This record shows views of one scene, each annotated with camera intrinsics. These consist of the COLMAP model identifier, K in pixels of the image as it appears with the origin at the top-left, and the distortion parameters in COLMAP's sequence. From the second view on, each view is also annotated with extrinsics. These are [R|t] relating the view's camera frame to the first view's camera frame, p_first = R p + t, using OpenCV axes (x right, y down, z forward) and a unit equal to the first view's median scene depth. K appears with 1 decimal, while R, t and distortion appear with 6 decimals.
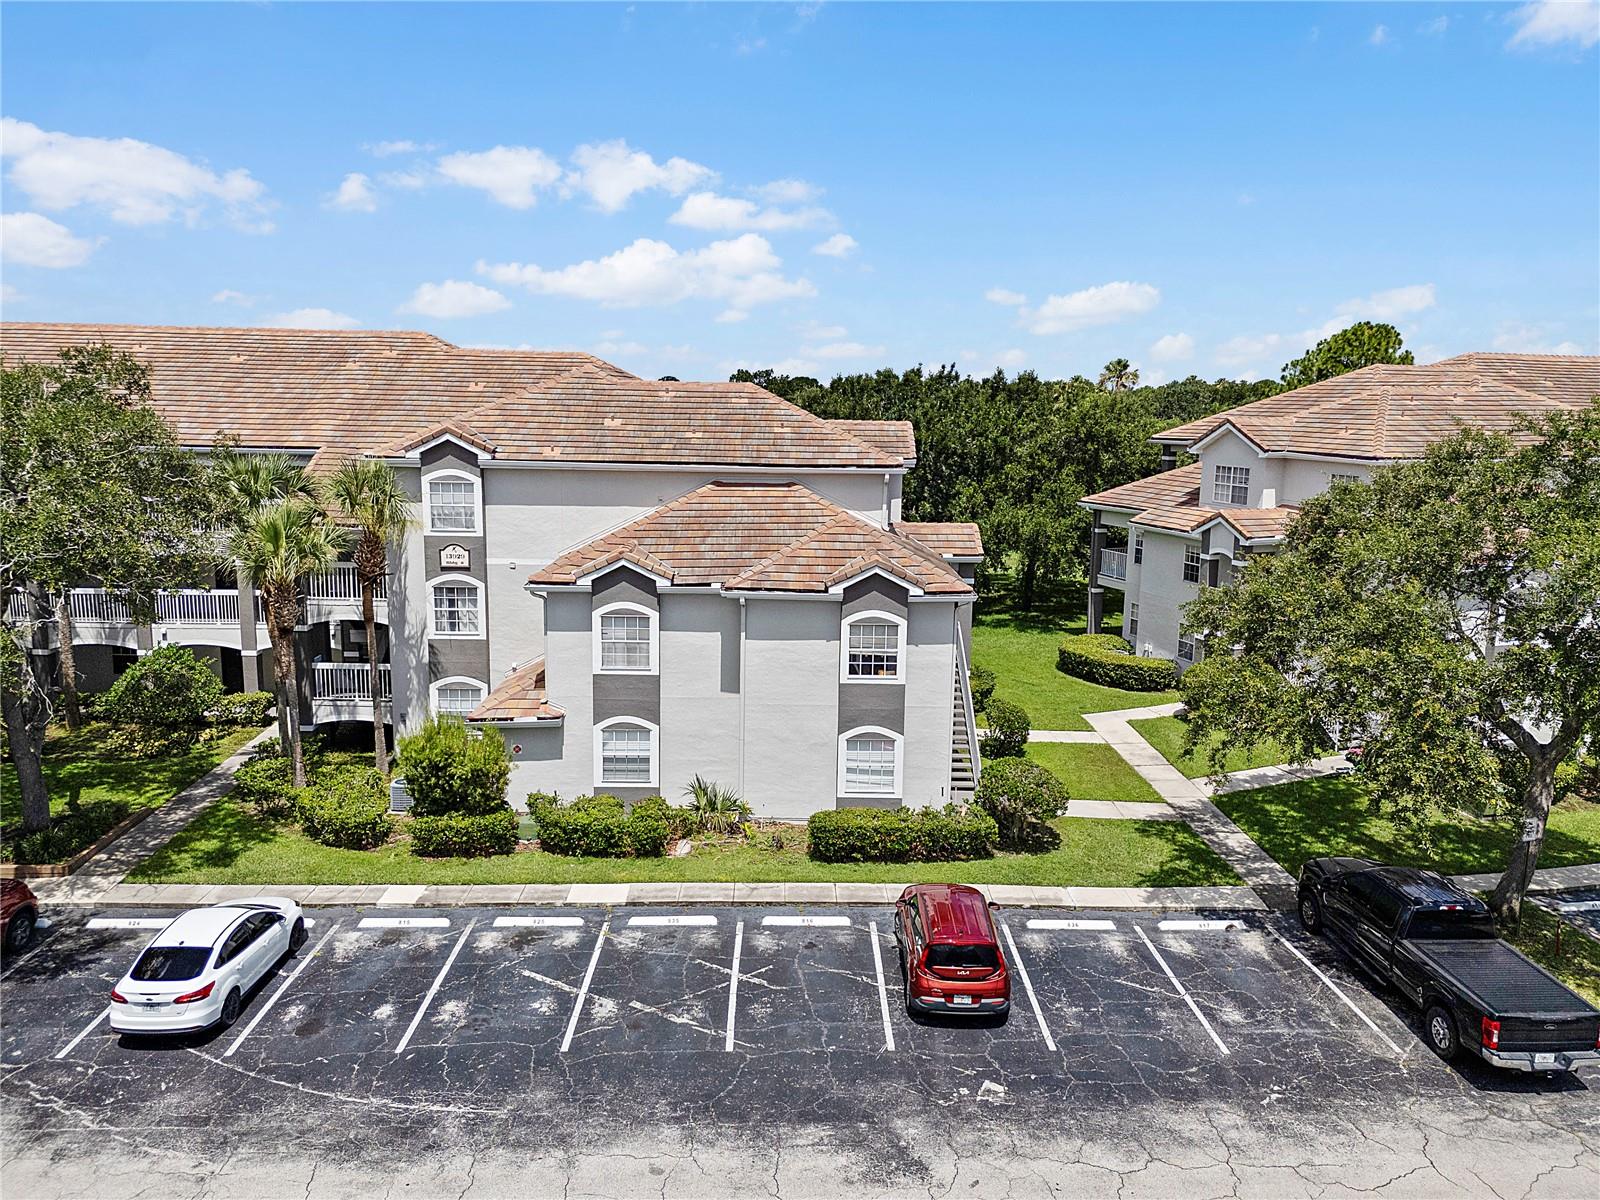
lens RADIAL K [[1167.3, 0, 800.0], [0, 1167.3, 600.0], [0, 0, 1]] dist [0.074137, -0.066478]
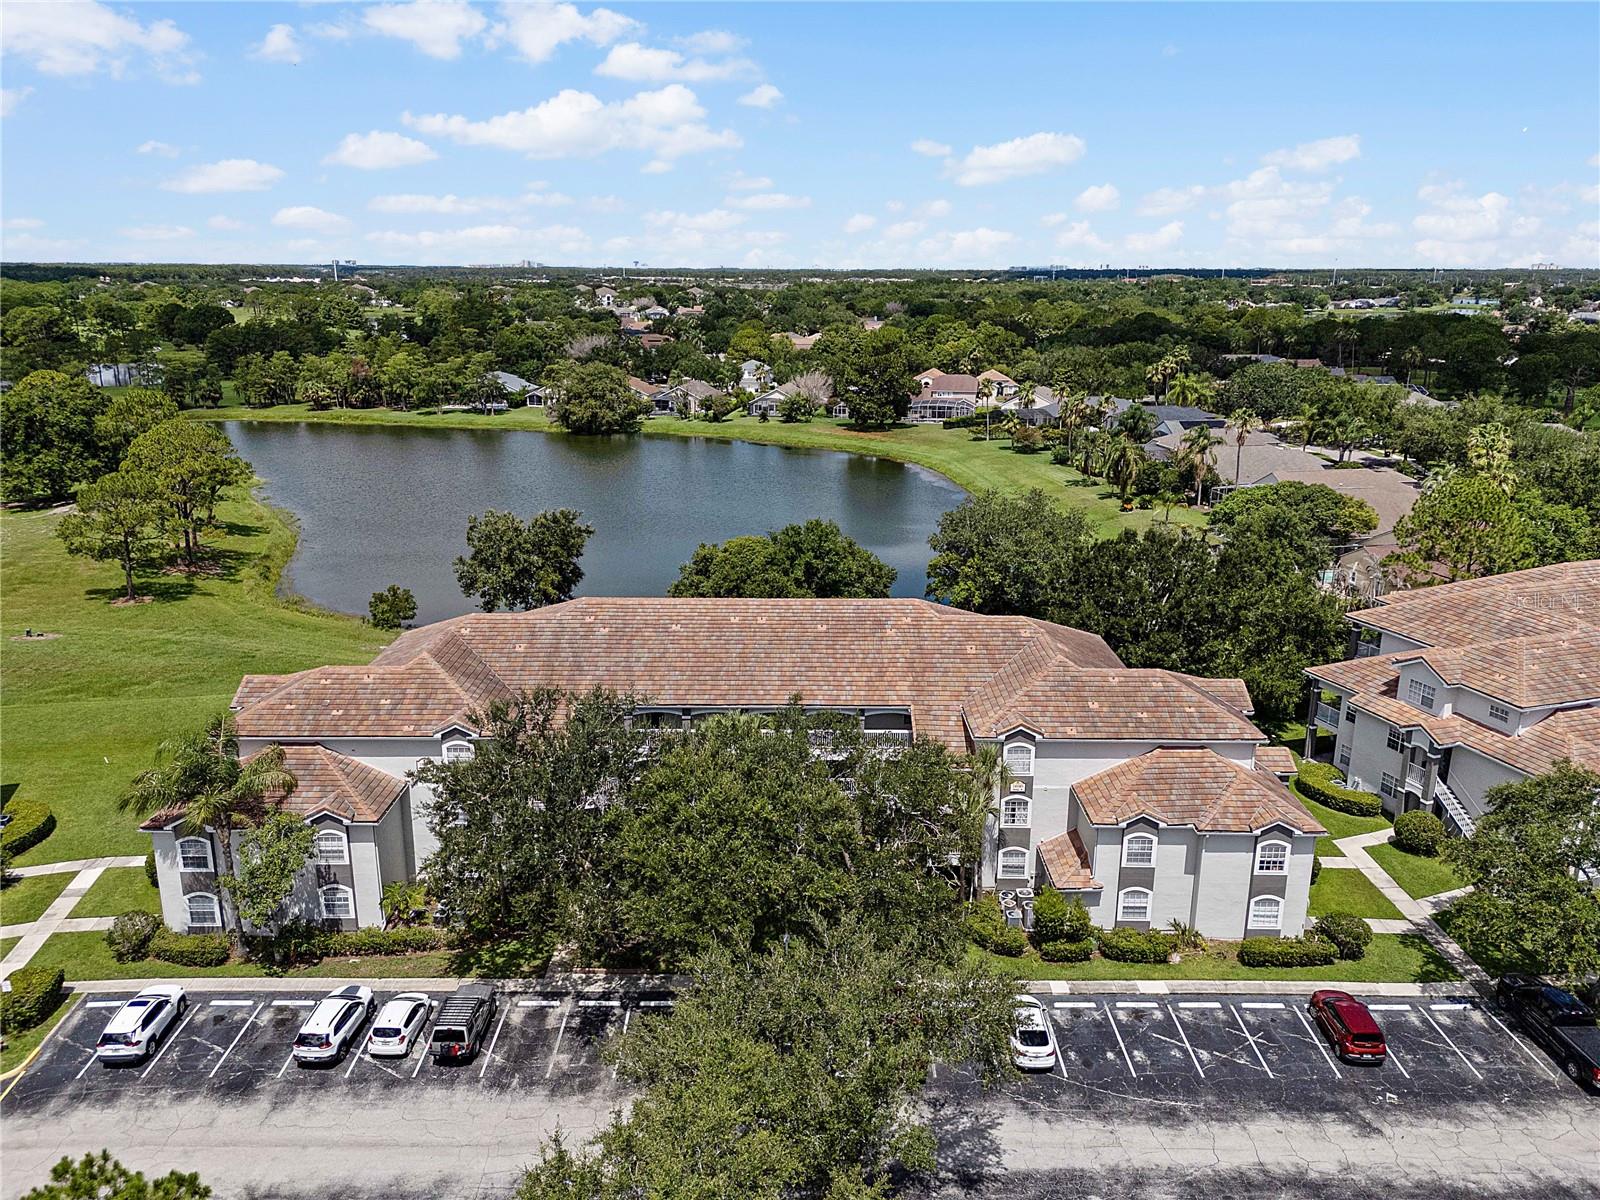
lens RADIAL K [[1167.3, 0, 800.0], [0, 1167.3, 600.0], [0, 0, 1]] dist [0.074137, -0.066478]
pose [[0.999812, -0.007806, -0.017769, -0.788816], [0.009558, 0.994863, 0.100782, -0.681032], [0.016891, -0.100933, 0.994750, -1.074159]]
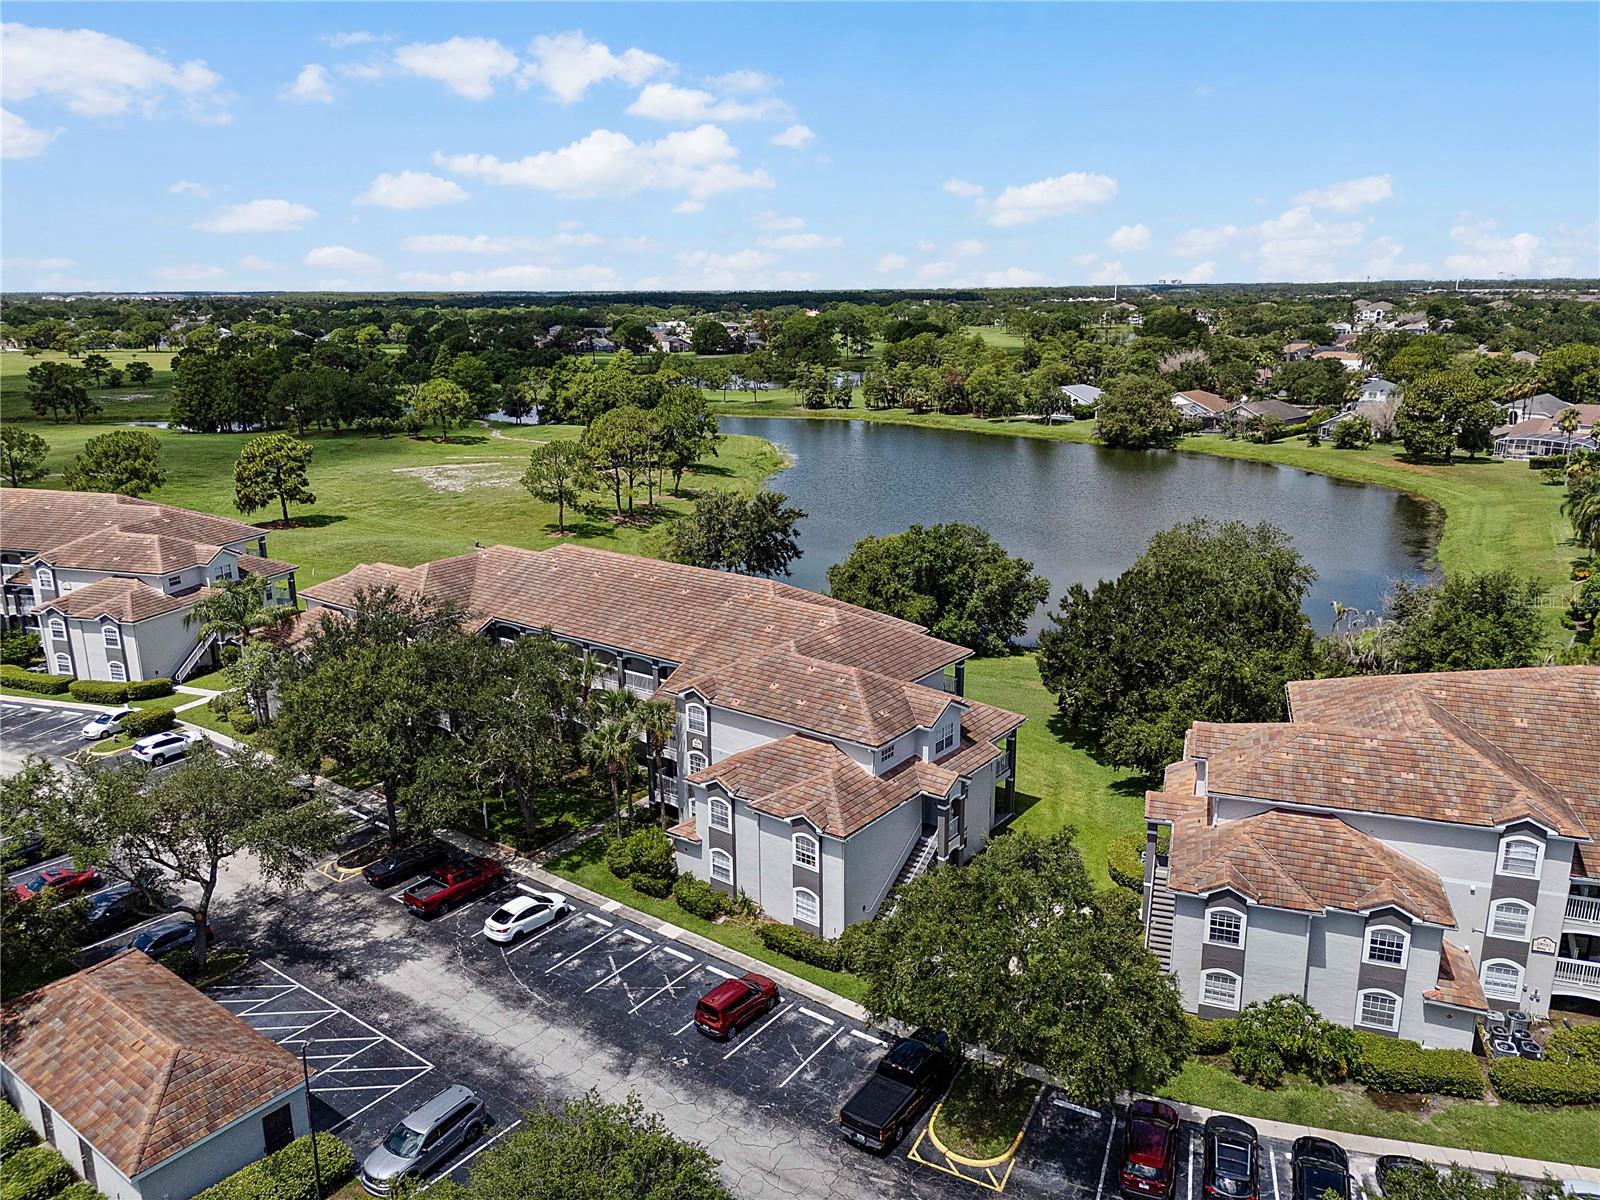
lens RADIAL K [[1167.3, 0, 800.0], [0, 1167.3, 600.0], [0, 0, 1]] dist [0.074137, -0.066478]
pose [[0.784493, 0.135606, -0.605129, 1.387817], [-0.085352, 0.990123, 0.111230, -0.696840], [0.614236, -0.035611, 0.788319, -0.657876]]
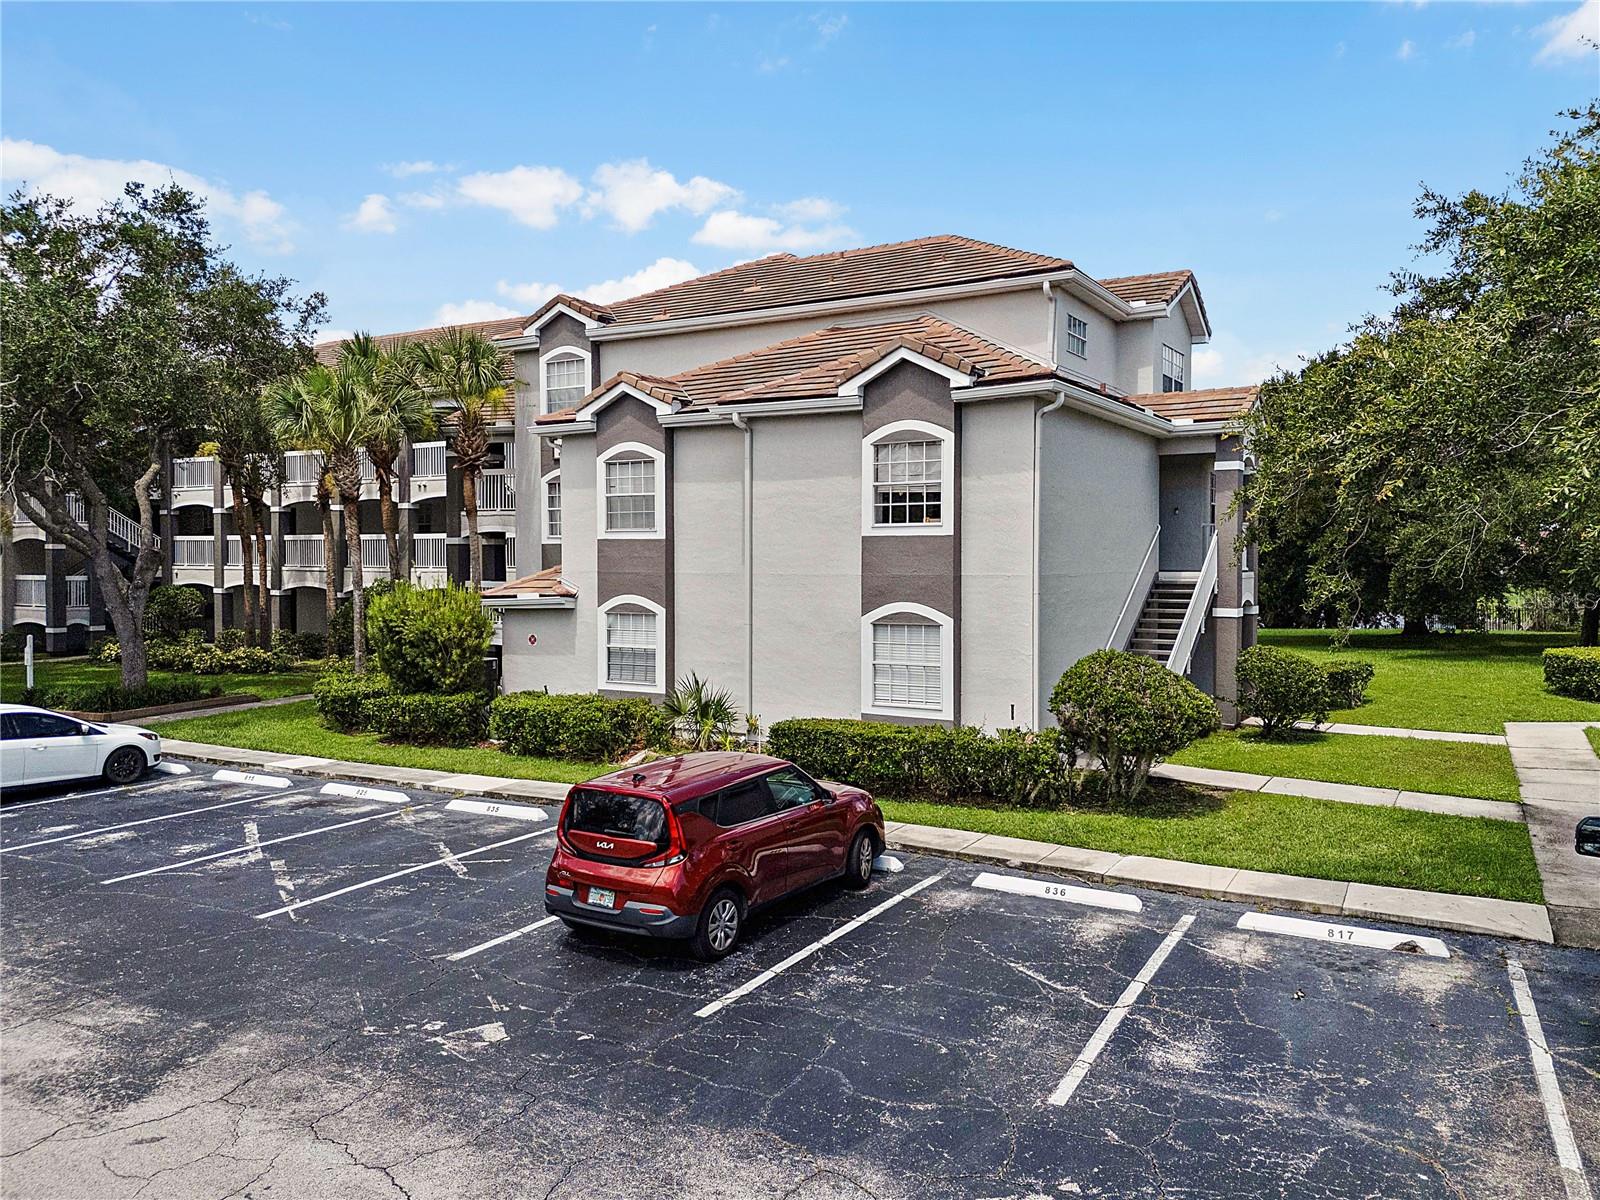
lens RADIAL K [[1174.7, 0, 800.0], [0, 1174.7, 600.0], [0, 0, 1]] dist [0.086085, -0.072447]
pose [[0.850582, 0.000862, -0.525842, 0.409833], [-0.077969, 0.989152, -0.124498, 0.223081], [0.520030, 0.146895, 0.841422, 0.487100]]
